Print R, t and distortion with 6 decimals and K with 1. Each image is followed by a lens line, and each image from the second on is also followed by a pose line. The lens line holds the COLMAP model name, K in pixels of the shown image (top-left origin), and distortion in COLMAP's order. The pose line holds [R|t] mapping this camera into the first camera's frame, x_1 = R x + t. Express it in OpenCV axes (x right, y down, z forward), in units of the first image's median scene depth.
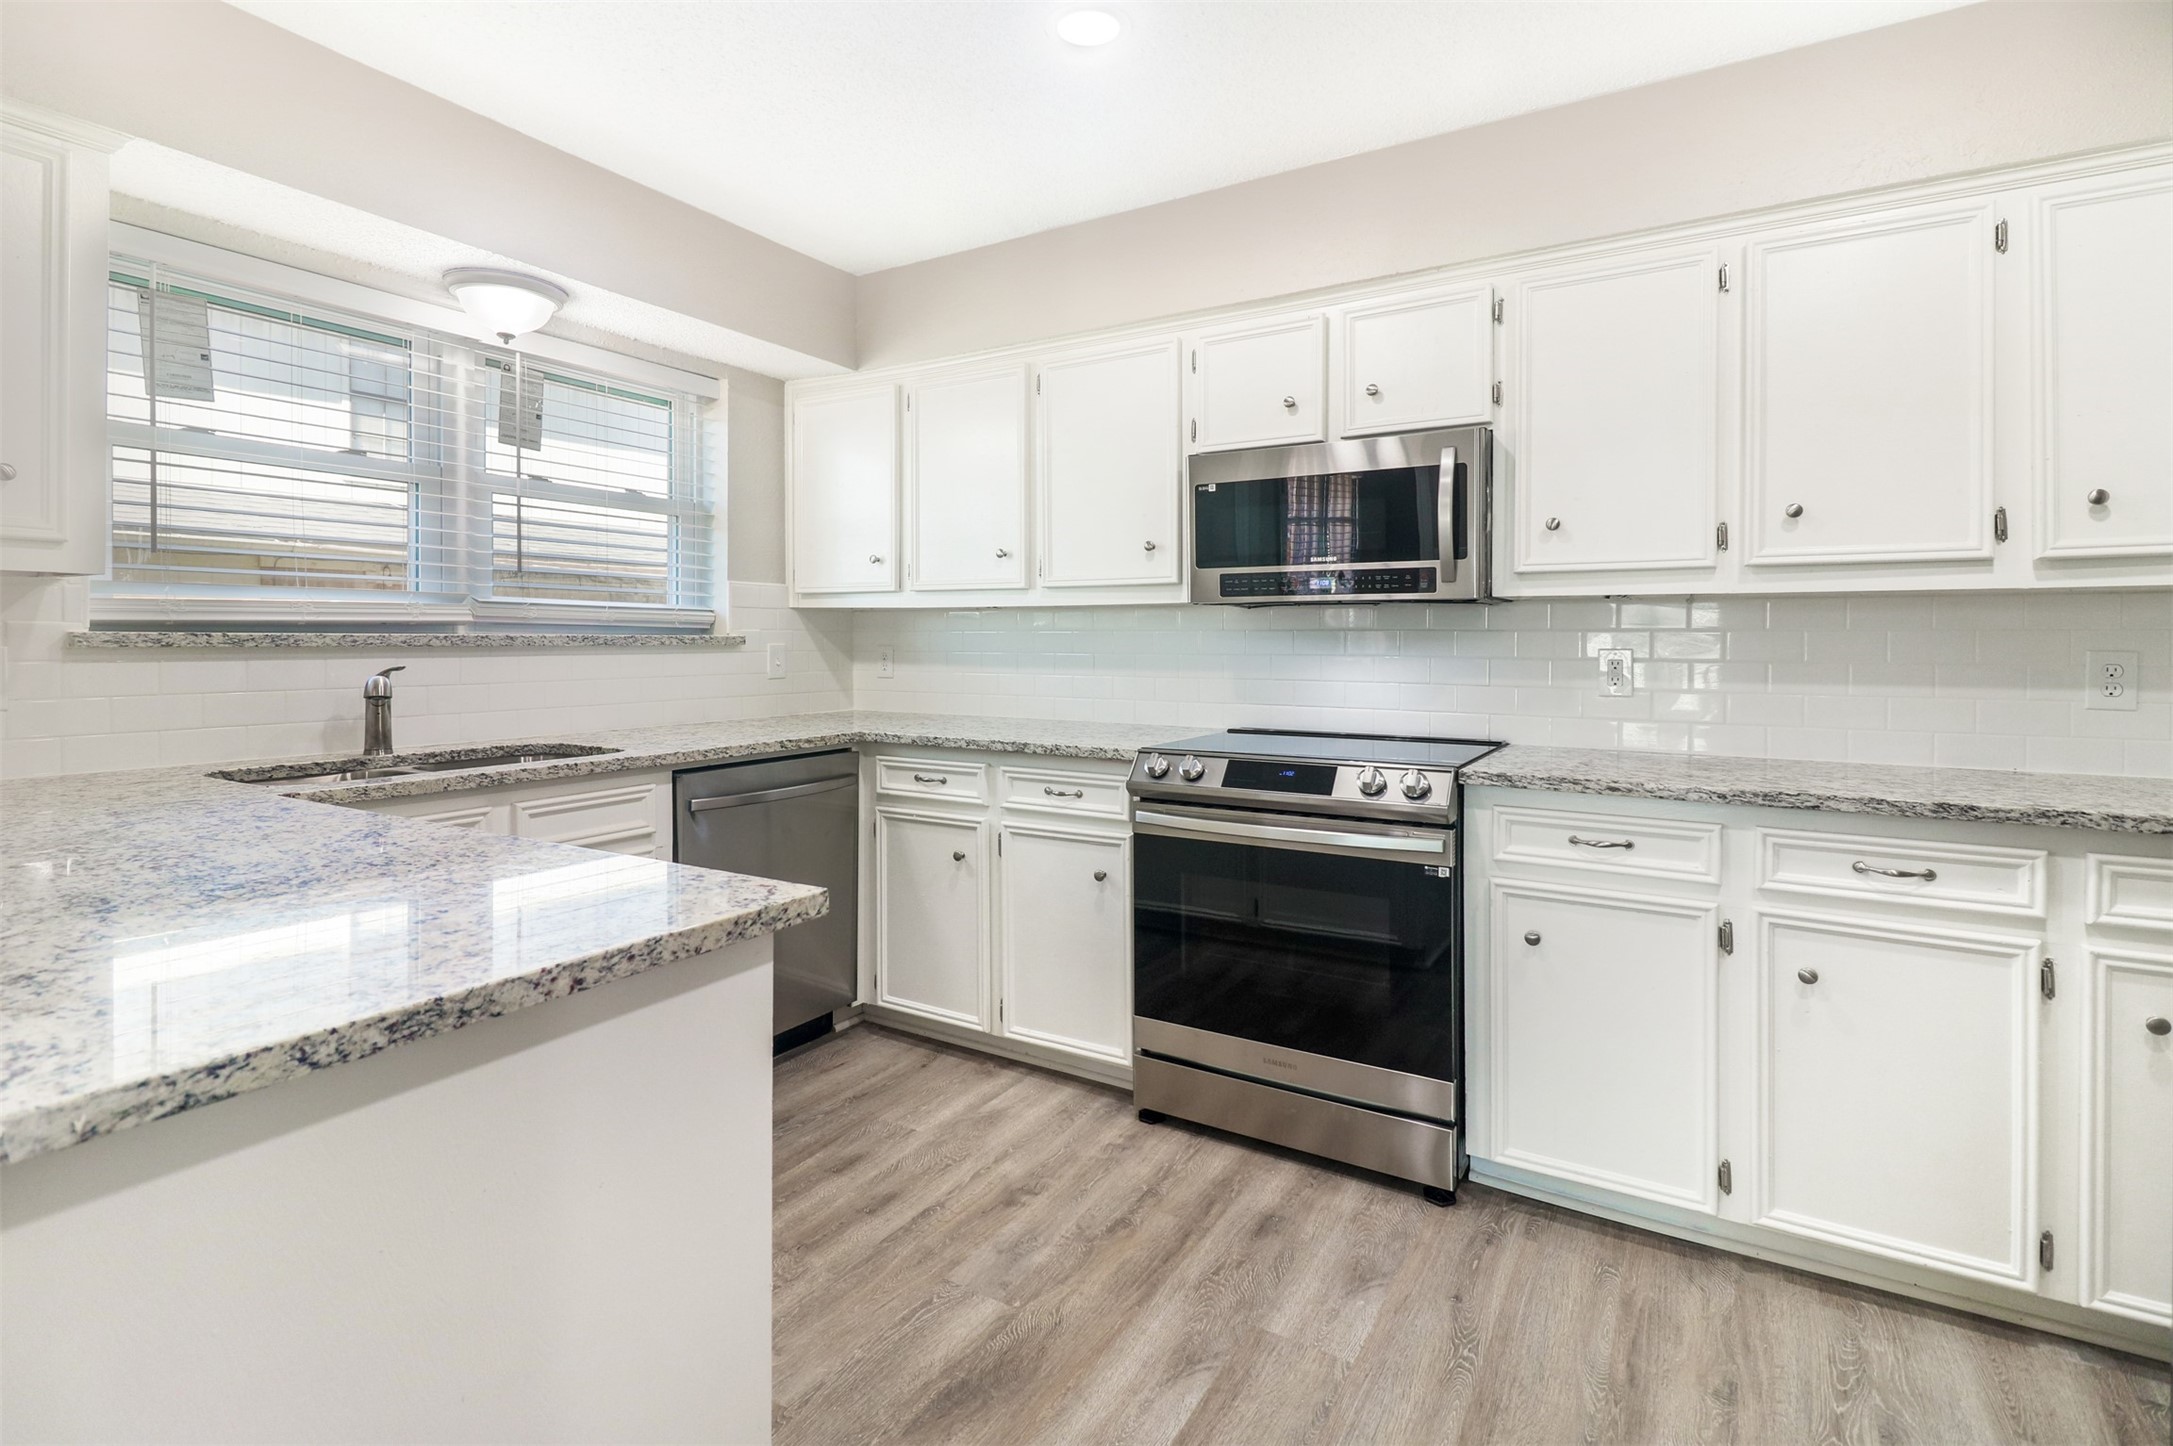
lens RADIAL K [[1026.5, 0, 1064.3], [0, 1026.5, 654.7], [0, 0, 1]] dist [0.002656, -0.009123]
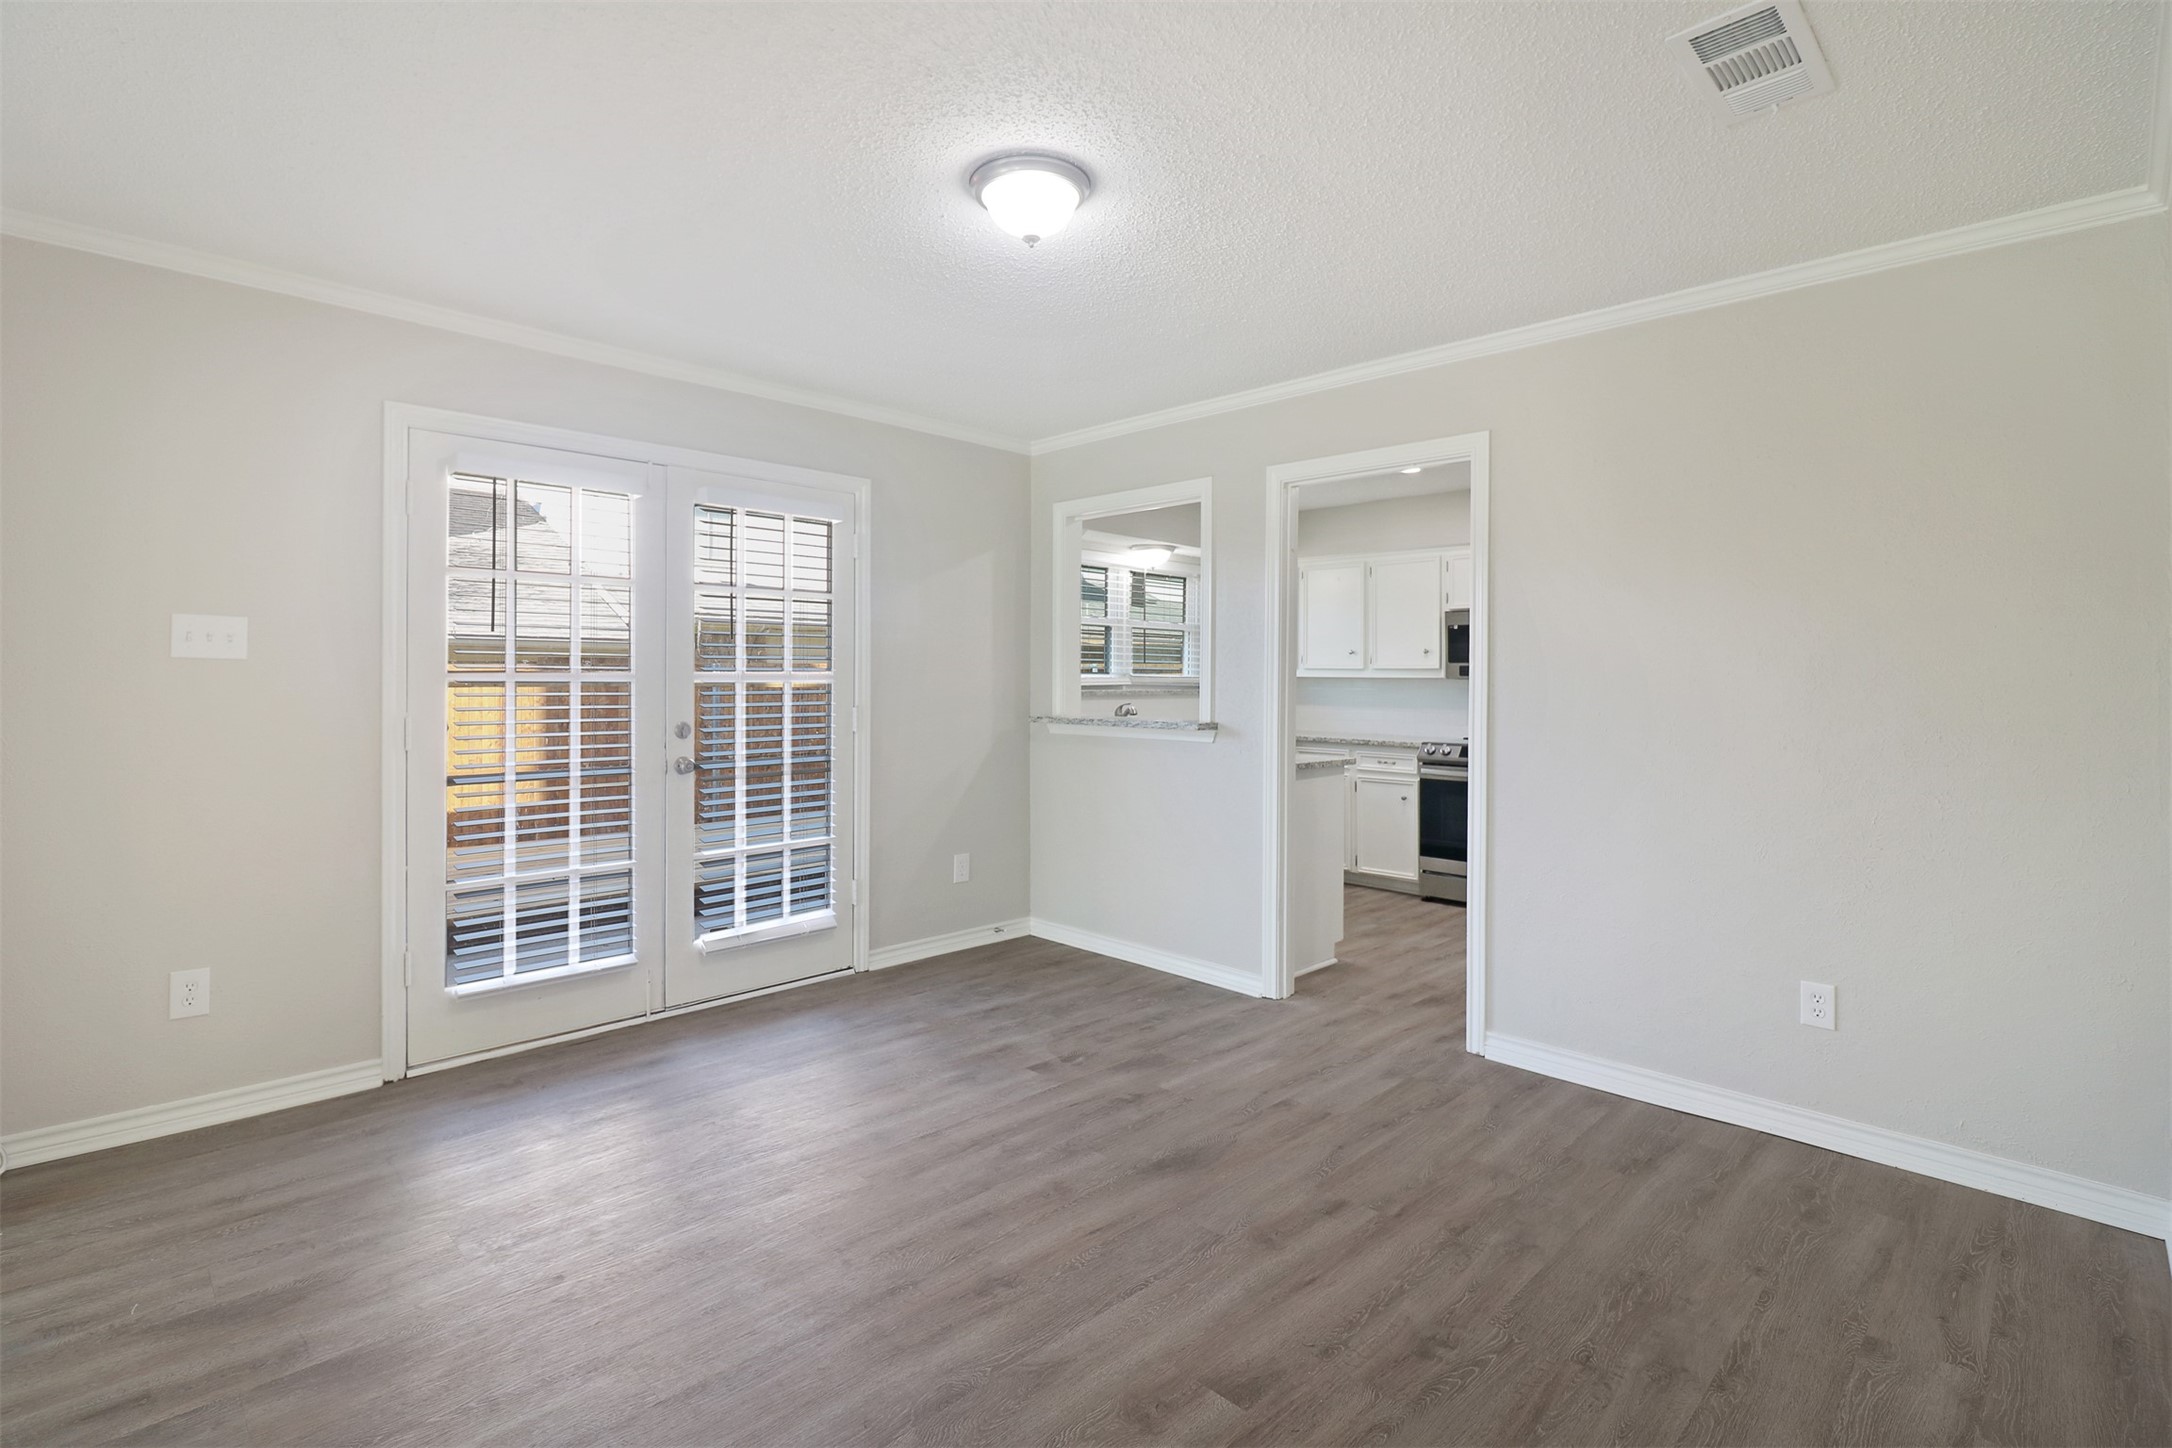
lens RADIAL K [[1041.0, 0, 1048.5], [0, 1041.0, 679.2], [0, 0, 1]] dist [0.002464, 0.000030]
pose [[0.969153, 0.001027, -0.246456, -0.172474], [-0.004338, 0.999907, -0.012893, -0.018604], [0.246420, 0.013564, 0.969068, -1.552828]]
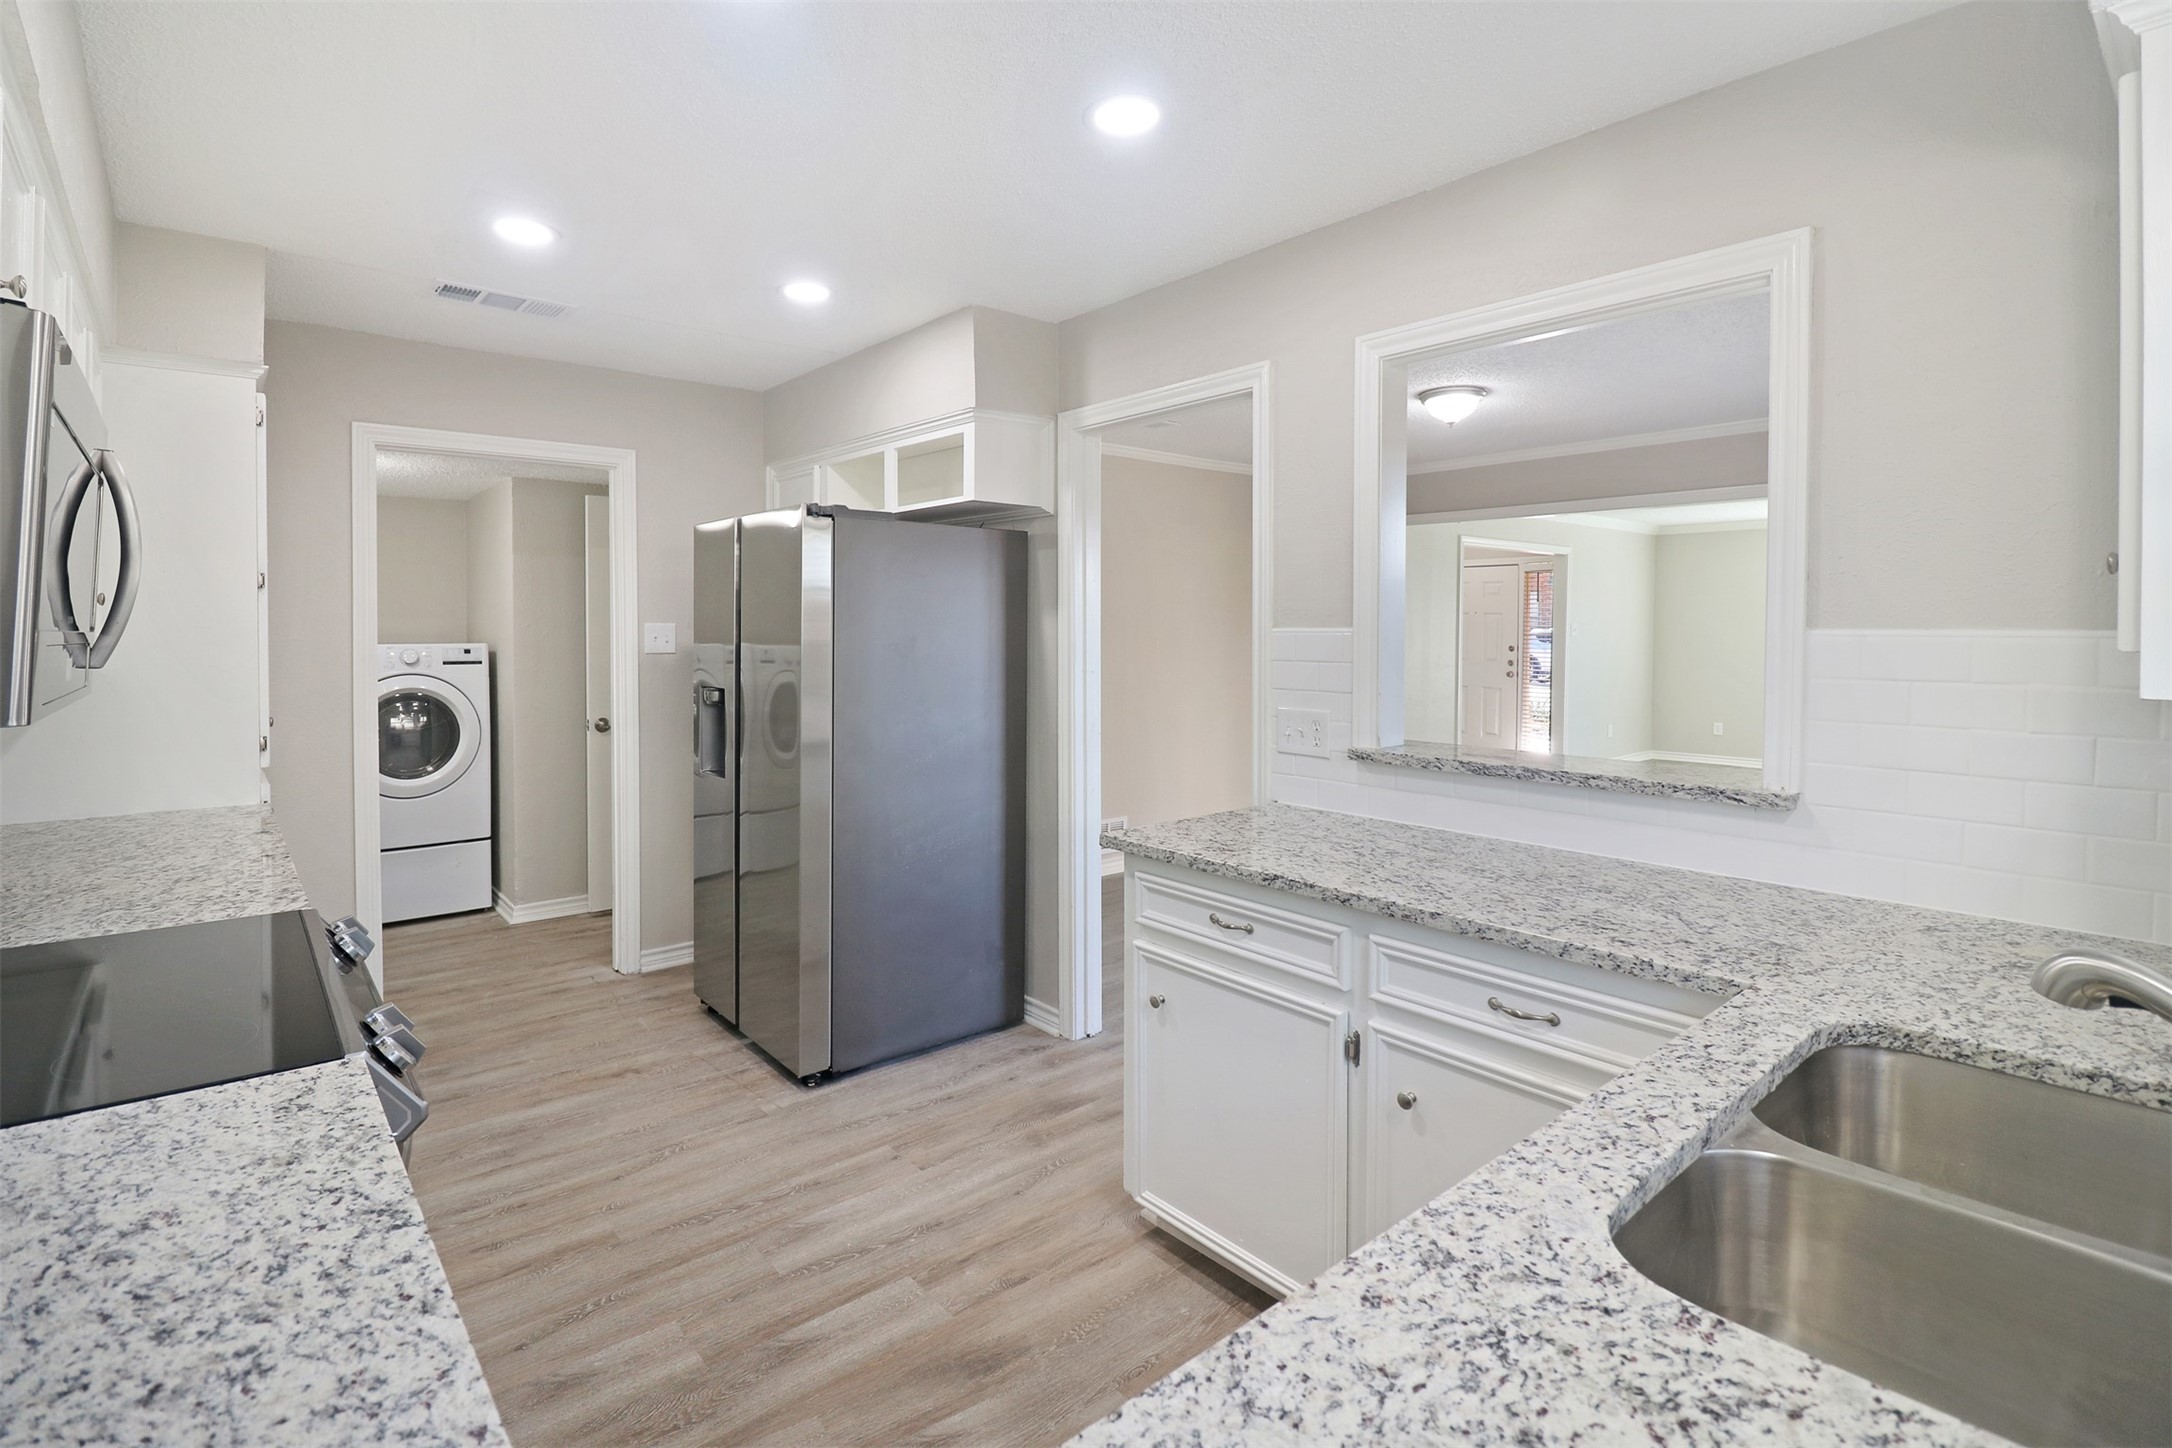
lens RADIAL K [[1026.0, 0, 1063.8], [0, 1026.0, 655.8], [0, 0, 1]] dist [0.002656, -0.009123]
pose [[-0.948446, -0.008692, 0.316820, -0.363242], [0.002108, 0.999429, 0.033731, -0.095161], [-0.316933, 0.032660, -0.947886, 1.355076]]
